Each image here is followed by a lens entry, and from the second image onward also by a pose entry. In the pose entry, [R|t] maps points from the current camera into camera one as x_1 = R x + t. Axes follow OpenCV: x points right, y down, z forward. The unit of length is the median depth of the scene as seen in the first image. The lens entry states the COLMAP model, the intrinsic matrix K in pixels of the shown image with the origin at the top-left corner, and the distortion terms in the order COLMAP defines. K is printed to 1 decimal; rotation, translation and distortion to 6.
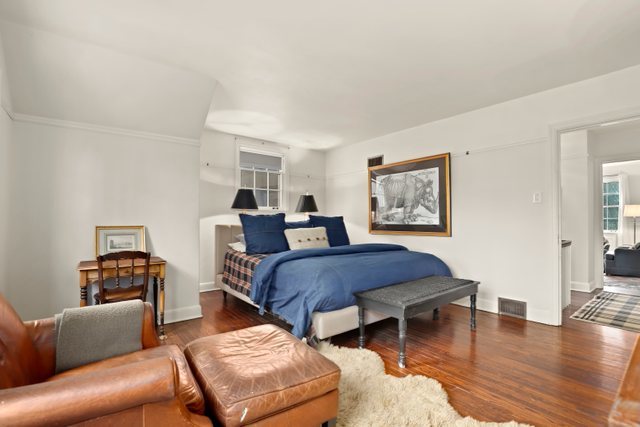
lens RADIAL K [[299.9, 0, 320.0], [0, 299.9, 213.5], [0, 0, 1]] dist [-0.000358, -0.000024]
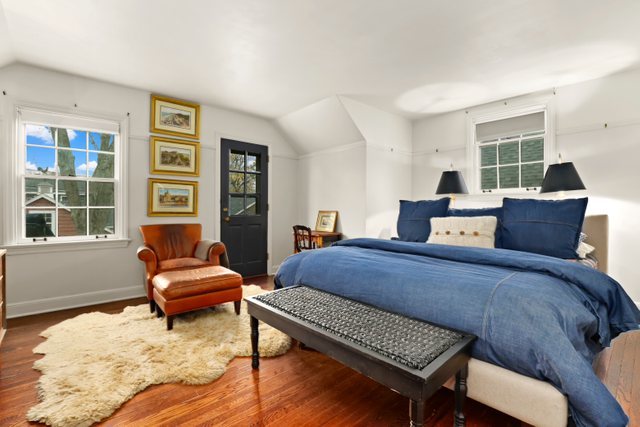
lens RADIAL K [[293.2, 0, 321.5], [0, 293.2, 210.2], [0, 0, 1]] dist [-0.002757, -0.000506]
pose [[0.049031, -0.001176, -0.998797, 0.640469], [0.018884, 0.999822, -0.000250, 0.027031], [0.998619, -0.018849, 0.049045, 0.644172]]
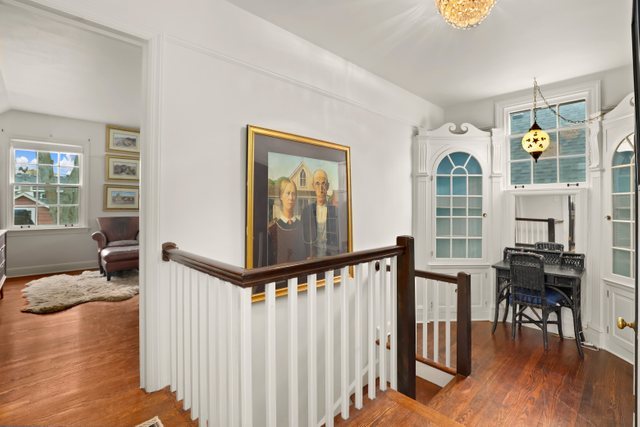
lens RADIAL K [[296.0, 0, 320.3], [0, 296.0, 203.0], [0, 0, 1]] dist [0.000198, 0.000265]
pose [[0.076722, -0.015831, -0.996927, 0.827559], [0.022120, 0.999655, -0.014173, 0.032117], [0.996807, -0.020964, 0.077045, 0.797056]]
